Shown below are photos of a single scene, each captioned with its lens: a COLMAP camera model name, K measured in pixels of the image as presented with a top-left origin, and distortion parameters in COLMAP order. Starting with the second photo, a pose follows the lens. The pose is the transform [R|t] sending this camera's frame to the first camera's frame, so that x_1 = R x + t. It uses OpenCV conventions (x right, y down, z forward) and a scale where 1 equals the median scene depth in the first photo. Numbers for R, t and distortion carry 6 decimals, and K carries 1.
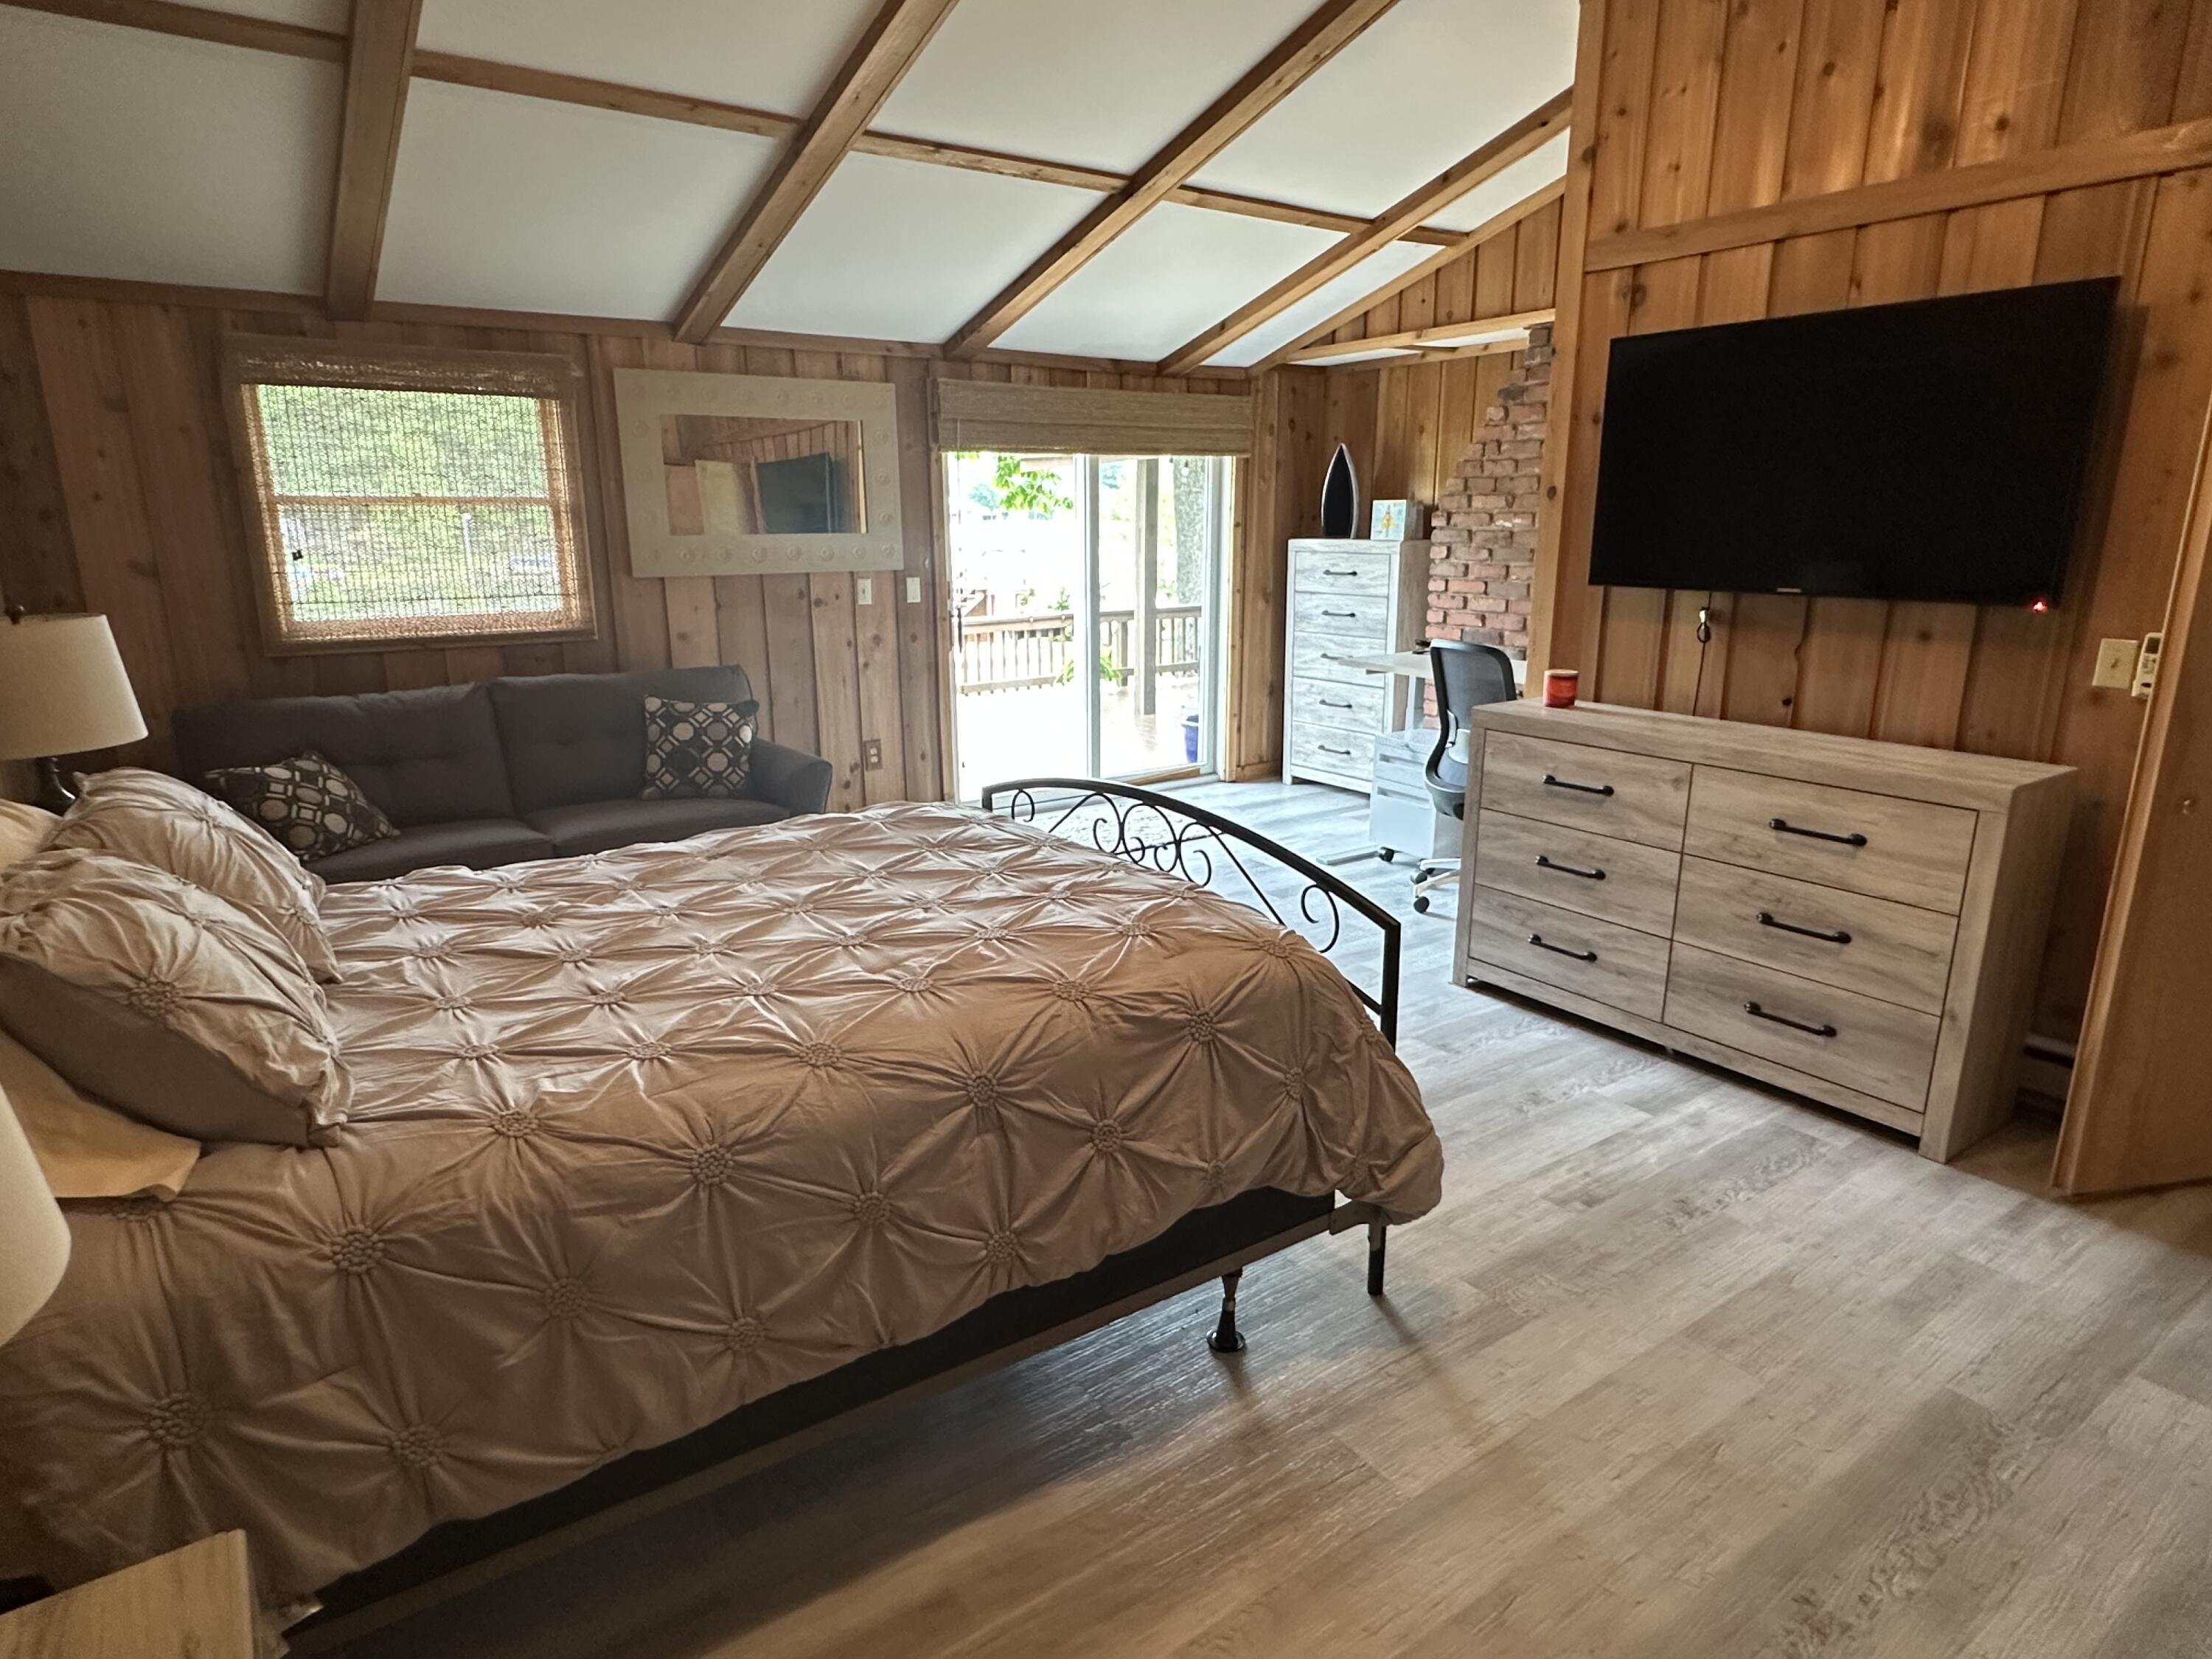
lens RADIAL K [[1253.3, 0, 1106.0], [0, 1253.3, 829.5], [0, 0, 1]] dist [-0.004111, -0.001197]
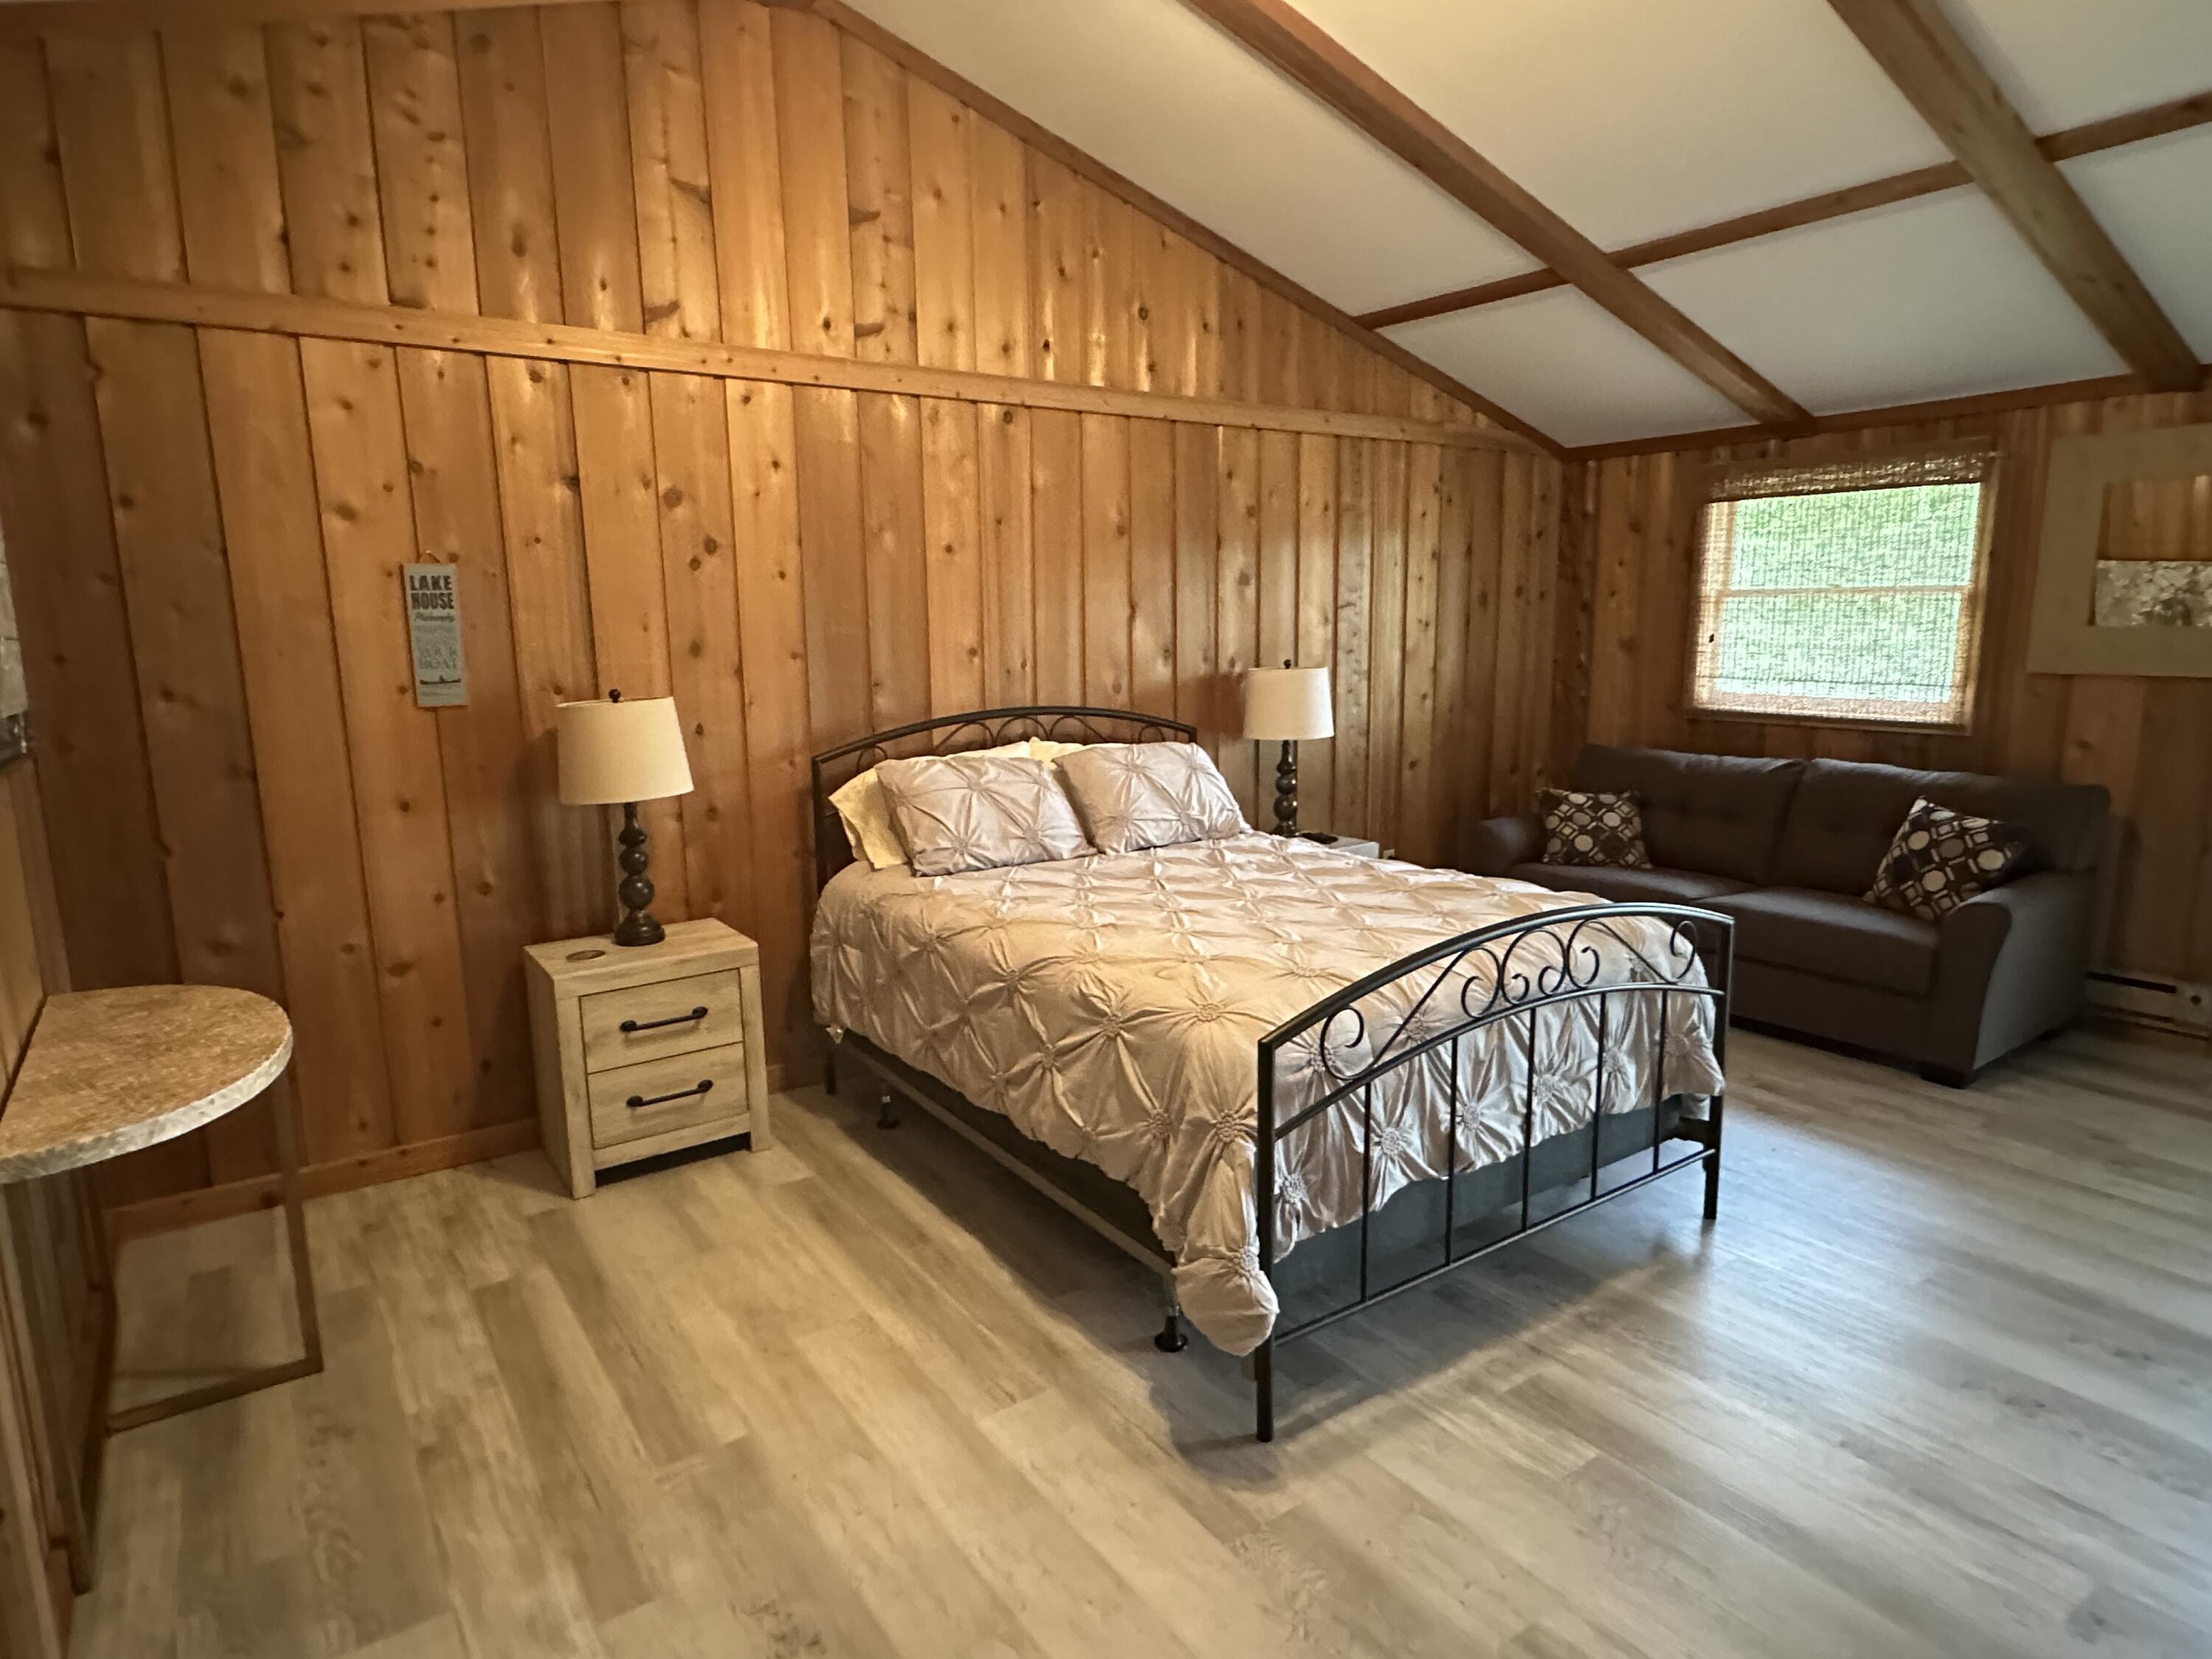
lens RADIAL K [[1253.3, 0, 1106.0], [0, 1253.3, 829.5], [0, 0, 1]] dist [-0.004111, -0.001197]
pose [[0.023099, 0.175215, -0.984259, 0.620027], [-0.232643, 0.958436, 0.165159, -0.113303], [0.972288, 0.225166, 0.062901, 0.424747]]
